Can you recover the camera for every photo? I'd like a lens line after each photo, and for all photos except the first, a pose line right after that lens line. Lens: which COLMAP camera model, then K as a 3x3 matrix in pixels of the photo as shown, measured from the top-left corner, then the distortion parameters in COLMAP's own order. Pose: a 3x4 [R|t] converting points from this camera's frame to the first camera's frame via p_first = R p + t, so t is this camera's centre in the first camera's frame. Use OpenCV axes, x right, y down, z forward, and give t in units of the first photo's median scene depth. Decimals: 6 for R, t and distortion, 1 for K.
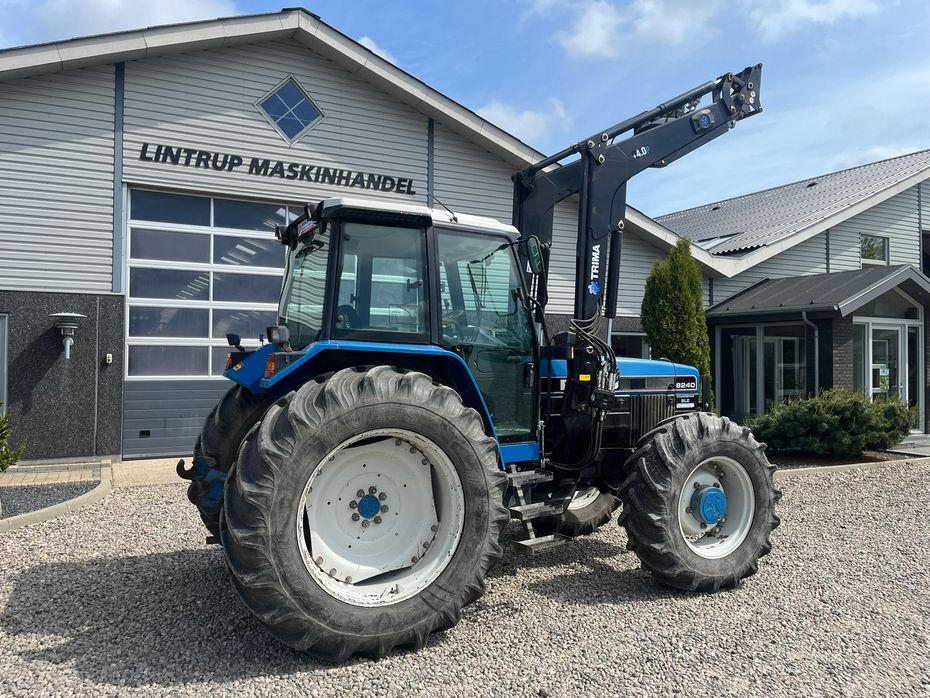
lens RADIAL K [[703.7, 0, 461.5], [0, 703.7, 338.4], [0, 0, 1]] dist [0.086535, -0.119904]
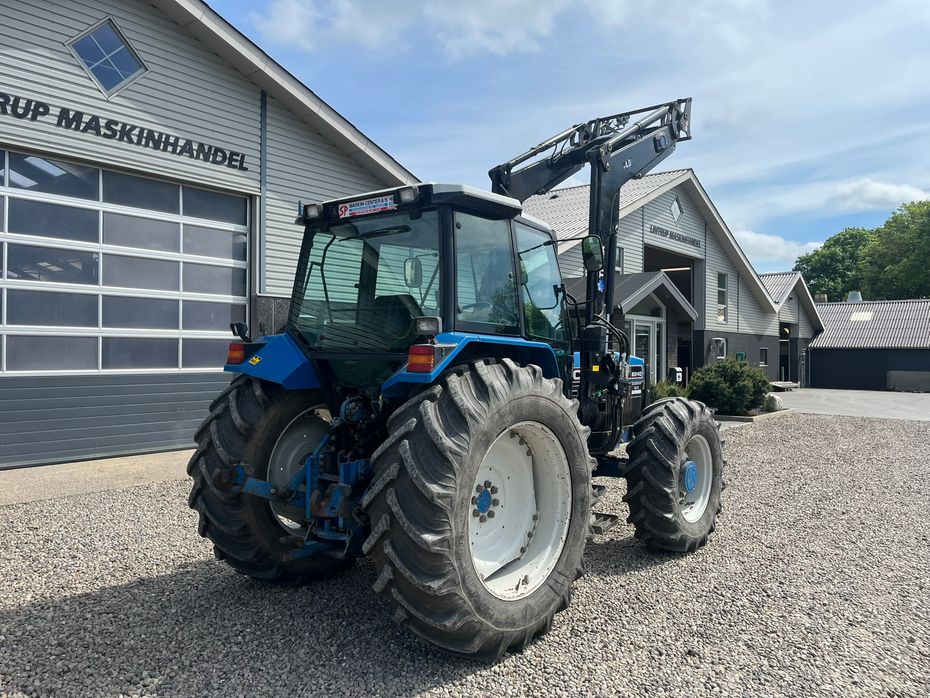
lens RADIAL K [[703.7, 0, 467.7], [0, 703.7, 342.2], [0, 0, 1]] dist [0.086535, -0.119904]
pose [[0.911341, 0.004370, 0.411629, -0.216227], [-0.011778, 0.999811, 0.015462, 0.000523], [-0.411484, -0.018939, 0.911220, 0.045746]]
